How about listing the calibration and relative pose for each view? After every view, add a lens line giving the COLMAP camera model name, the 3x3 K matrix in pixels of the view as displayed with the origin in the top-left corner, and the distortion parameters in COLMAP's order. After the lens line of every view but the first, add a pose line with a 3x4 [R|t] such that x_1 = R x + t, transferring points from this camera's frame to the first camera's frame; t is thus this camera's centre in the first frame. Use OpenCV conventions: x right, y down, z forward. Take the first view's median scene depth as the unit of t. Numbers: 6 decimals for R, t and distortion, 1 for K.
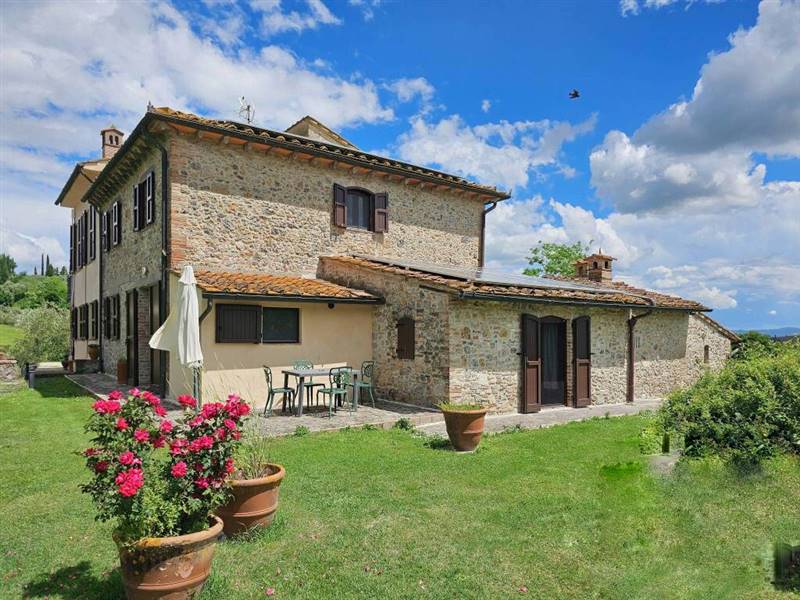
lens RADIAL K [[592.4, 0, 387.7], [0, 592.4, 343.1], [0, 0, 1]] dist [0.016086, -0.002832]
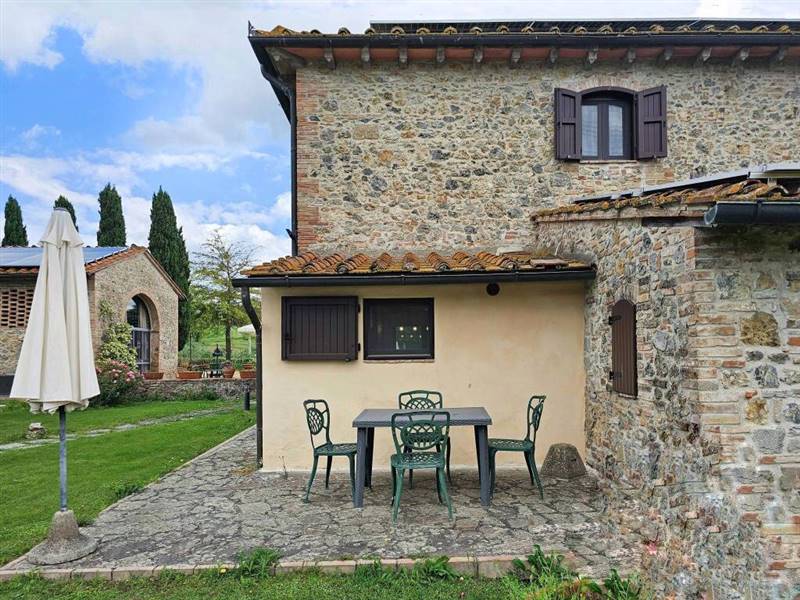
lens RADIAL K [[592.4, 0, 387.7], [0, 592.4, 343.1], [0, 0, 1]] dist [0.016086, -0.002832]
pose [[0.807171, -0.022236, -0.589899, 0.135740], [0.006454, 0.999563, -0.028847, 0.000119], [0.590283, 0.019477, 0.806962, 0.486560]]
